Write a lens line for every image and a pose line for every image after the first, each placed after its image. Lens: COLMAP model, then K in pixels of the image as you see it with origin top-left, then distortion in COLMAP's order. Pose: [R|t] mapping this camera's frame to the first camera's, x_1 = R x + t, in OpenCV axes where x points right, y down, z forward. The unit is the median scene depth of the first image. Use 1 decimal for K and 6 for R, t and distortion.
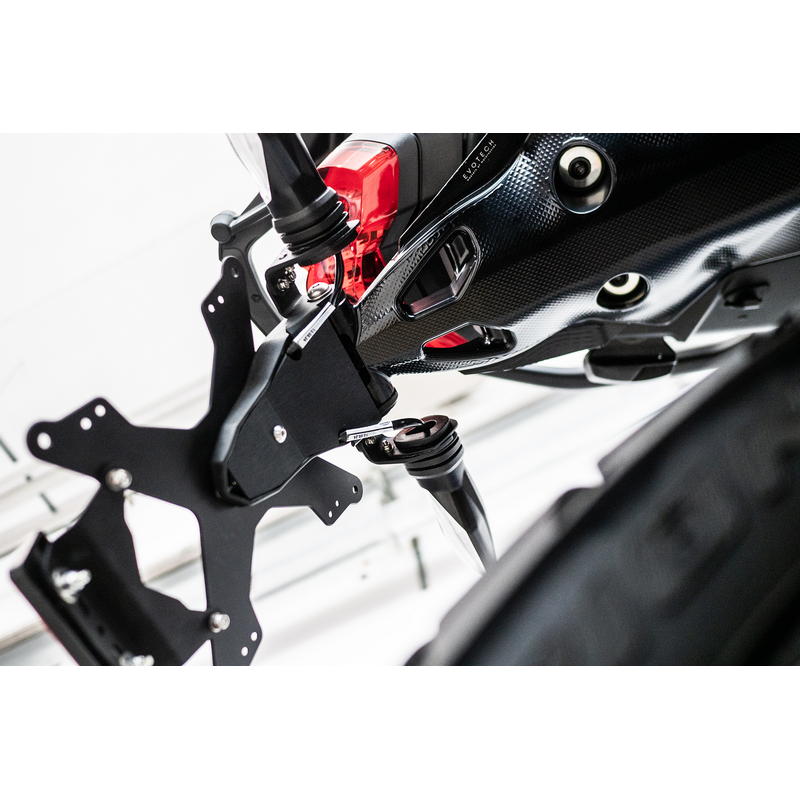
lens RADIAL K [[864.5, 0, 400.0], [0, 864.5, 400.0], [0, 0, 1]] dist [-0.018523, -0.004076]
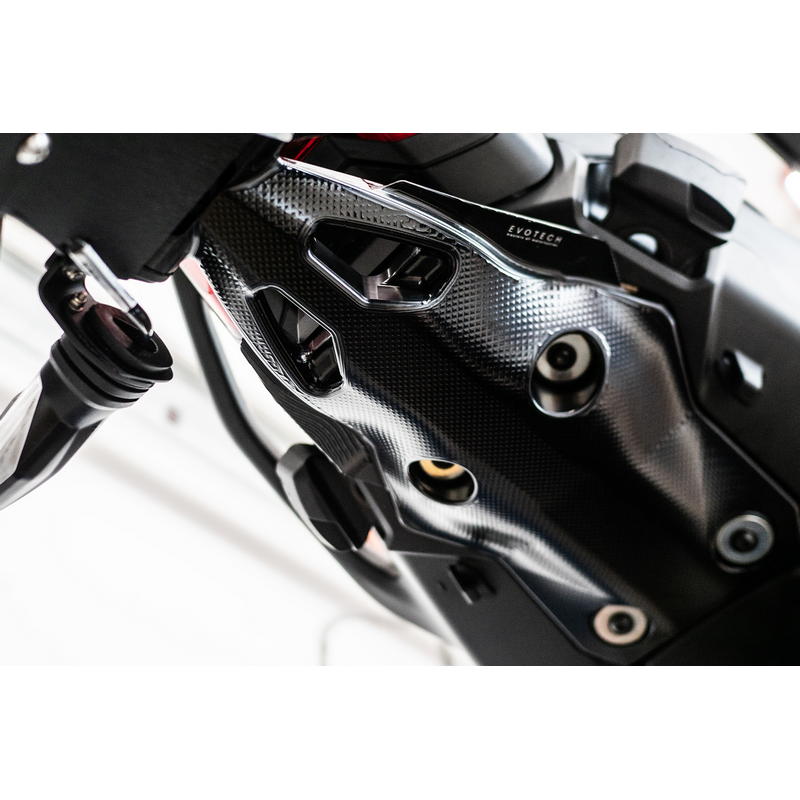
lens RADIAL K [[864.5, 0, 400.0], [0, 864.5, 400.0], [0, 0, 1]] dist [-0.018523, -0.004076]
pose [[0.365674, 0.809170, 0.459920, -0.160304], [-0.815345, 0.516811, -0.260996, 0.066532], [-0.448882, -0.279554, 0.848737, 0.389302]]
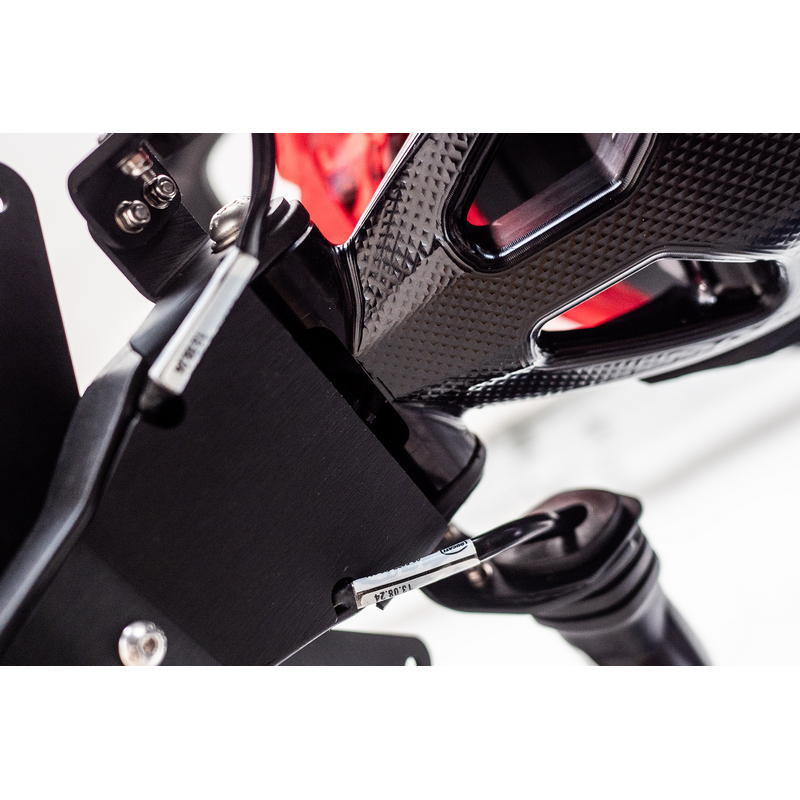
lens RADIAL K [[864.5, 0, 400.0], [0, 864.5, 400.0], [0, 0, 1]] dist [-0.018523, -0.004076]
pose [[0.983497, -0.100935, -0.150152, 0.021454], [0.111589, 0.991673, 0.064289, -0.063186], [0.142413, -0.079984, 0.986570, 0.616389]]
